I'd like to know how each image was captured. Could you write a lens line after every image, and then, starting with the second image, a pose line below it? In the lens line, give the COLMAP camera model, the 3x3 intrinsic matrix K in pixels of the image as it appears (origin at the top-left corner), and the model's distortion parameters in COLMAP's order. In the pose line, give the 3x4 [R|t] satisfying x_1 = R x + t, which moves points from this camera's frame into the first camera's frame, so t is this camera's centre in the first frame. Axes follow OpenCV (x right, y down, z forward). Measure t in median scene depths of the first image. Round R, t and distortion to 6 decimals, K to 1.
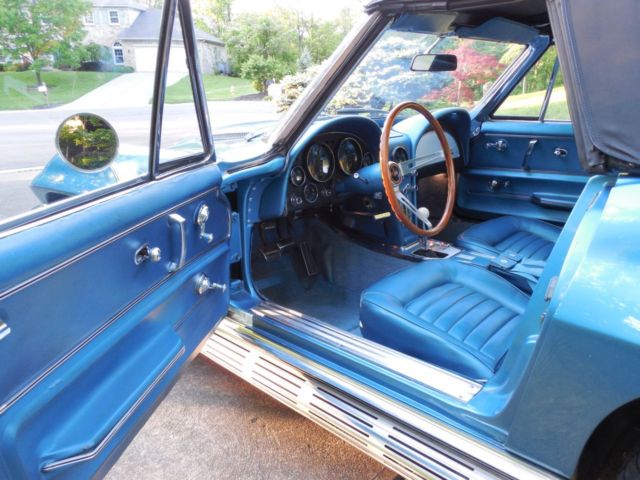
lens RADIAL K [[483.7, 0, 320.0], [0, 483.7, 240.0], [0, 0, 1]] dist [-0.007825, -0.004003]
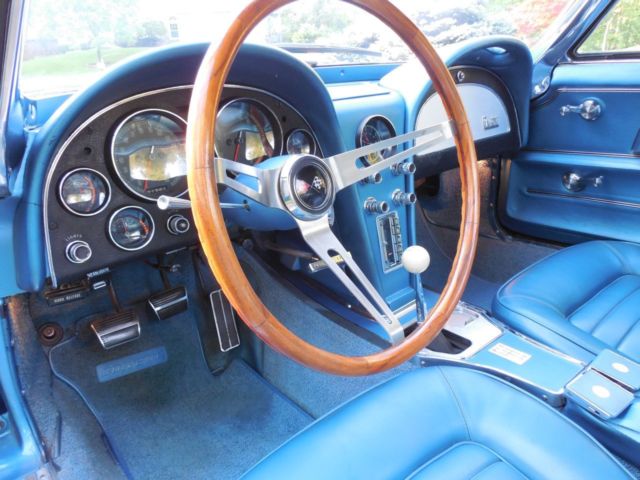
lens RADIAL K [[483.7, 0, 320.0], [0, 483.7, 240.0], [0, 0, 1]] dist [-0.007825, -0.004003]
pose [[0.993315, 0.011394, -0.114873, 0.138579], [-0.005134, 0.998493, 0.054643, -0.078010], [0.115322, -0.053688, 0.991876, 0.422158]]
